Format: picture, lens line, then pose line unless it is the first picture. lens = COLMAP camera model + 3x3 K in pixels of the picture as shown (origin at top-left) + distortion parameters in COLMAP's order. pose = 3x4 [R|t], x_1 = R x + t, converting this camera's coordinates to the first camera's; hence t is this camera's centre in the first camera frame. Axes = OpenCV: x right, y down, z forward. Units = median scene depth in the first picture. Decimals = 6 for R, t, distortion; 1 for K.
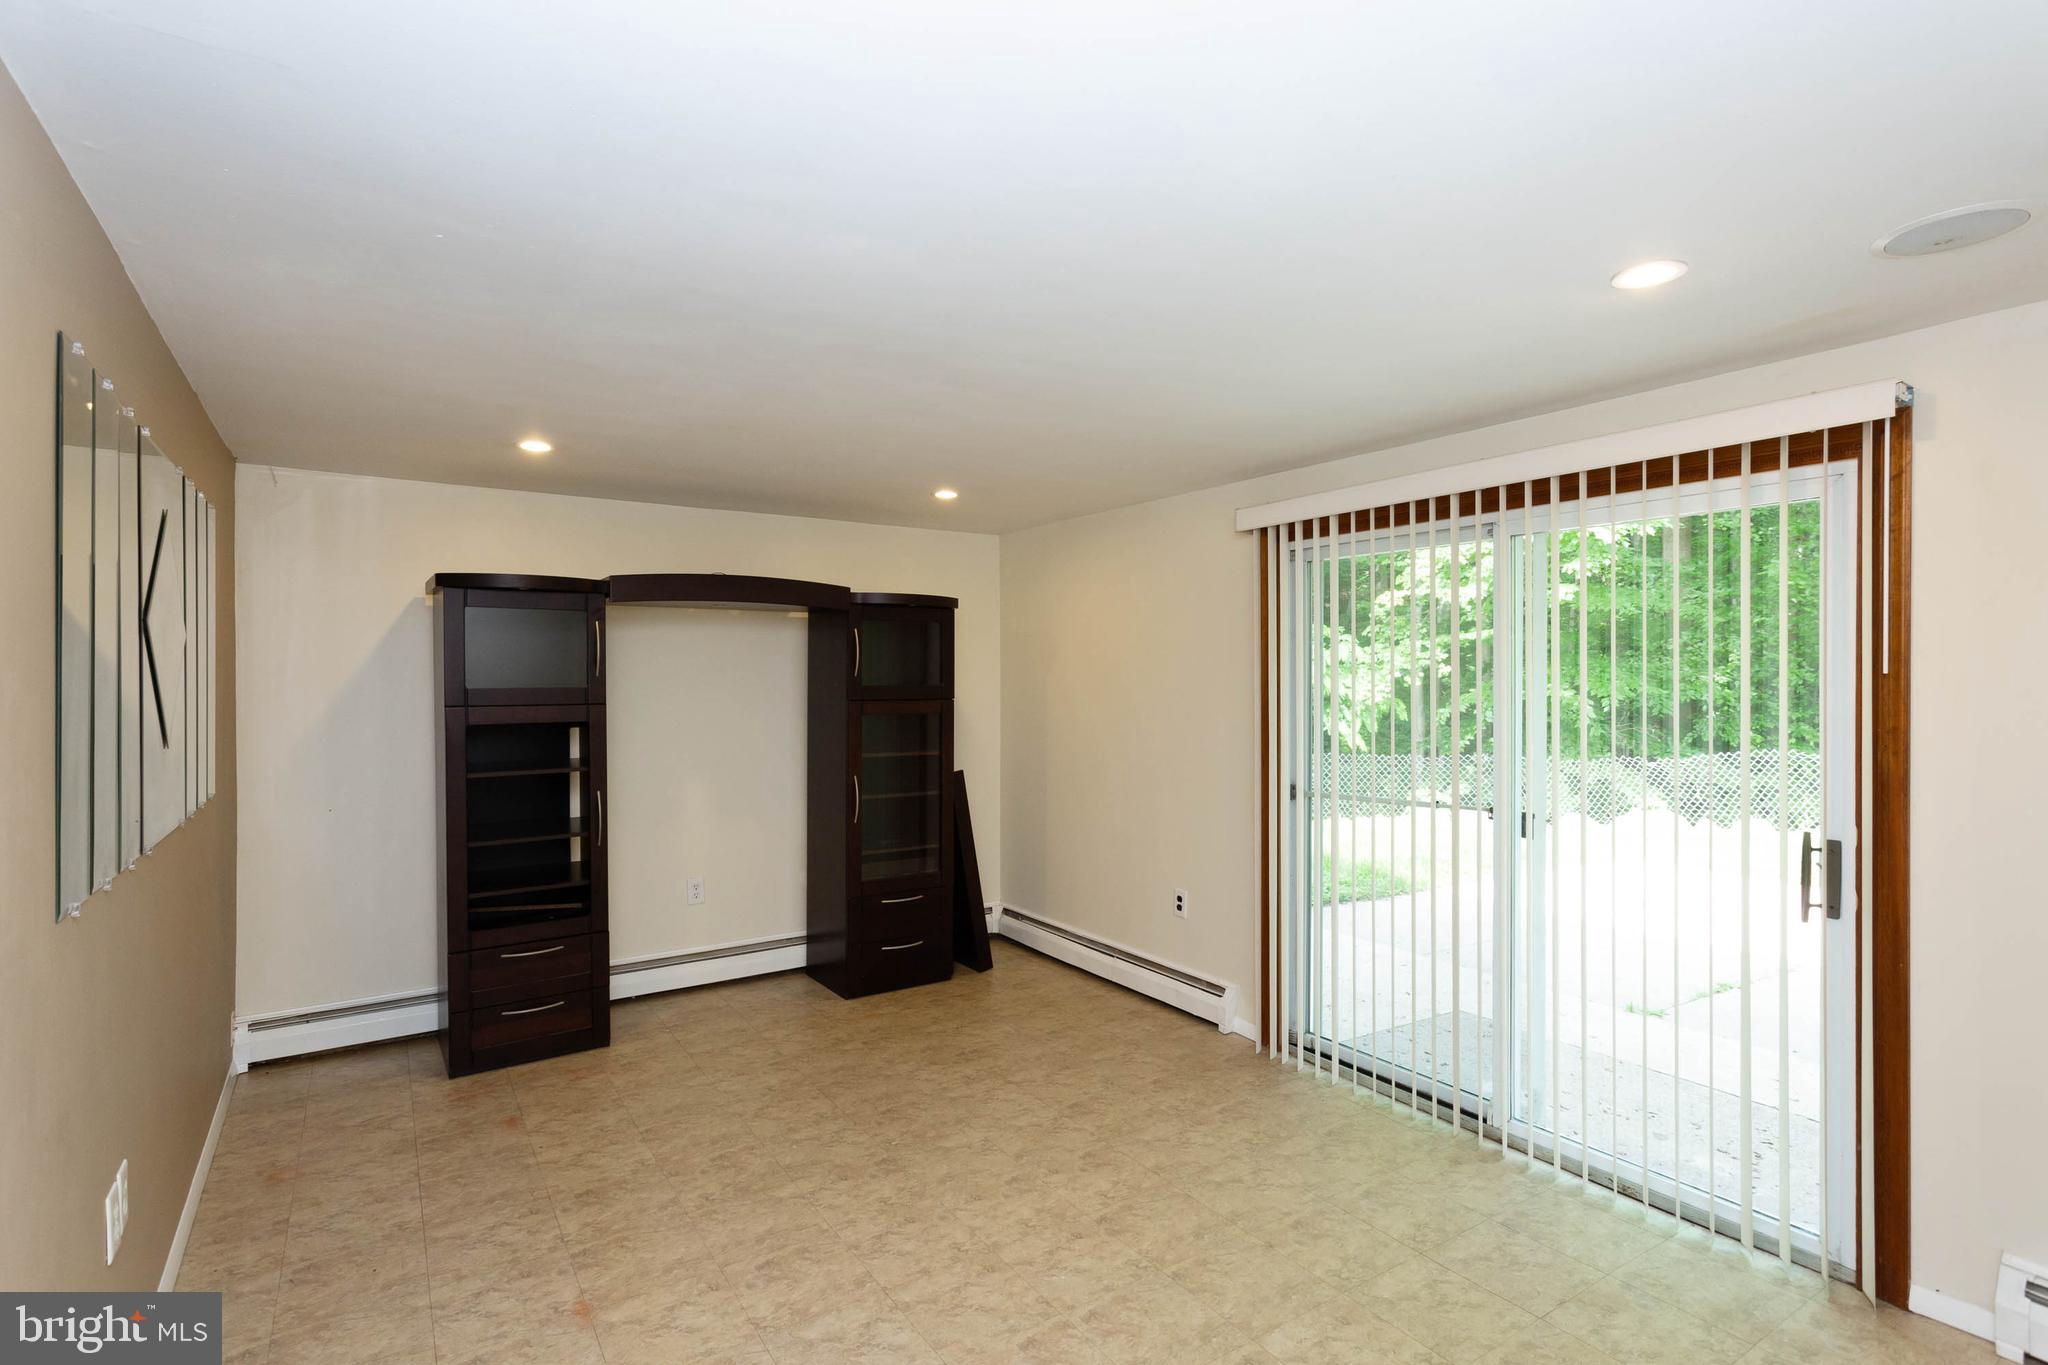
lens RADIAL K [[967.7, 0, 1012.8], [0, 967.7, 667.6], [0, 0, 1]] dist [-0.000597, 0.000139]
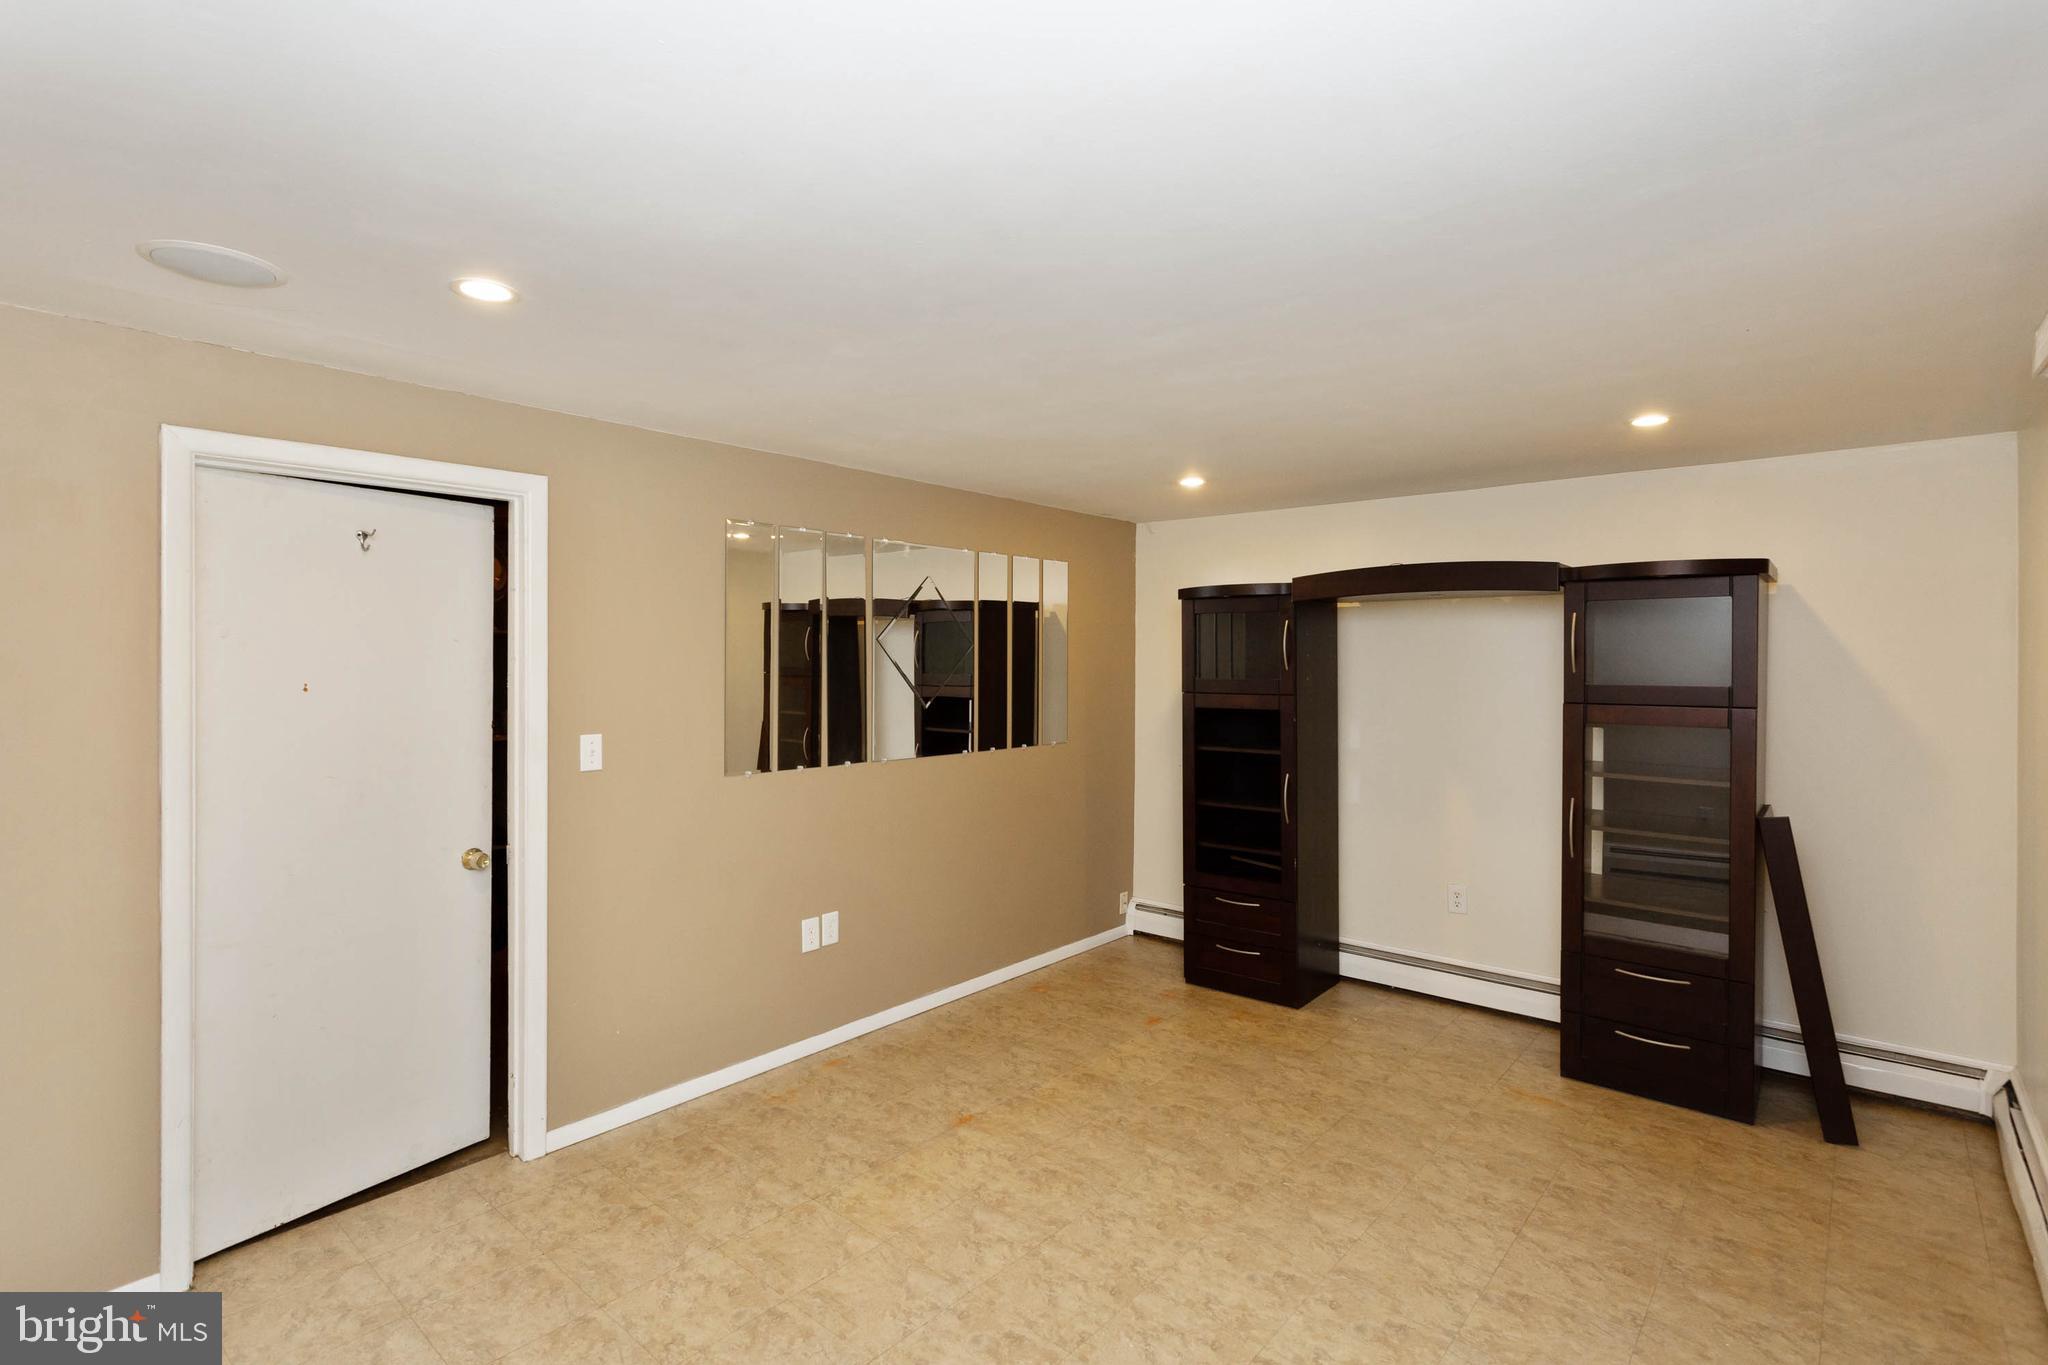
lens RADIAL K [[973.9, 0, 1030.5], [0, 973.9, 656.6], [0, 0, 1]] dist [0.000008, 0.000439]
pose [[0.278784, -0.001995, -0.960352, 0.593849], [0.003559, 0.999993, -0.001044, -0.006435], [0.960347, -0.003127, 0.278789, 0.436899]]
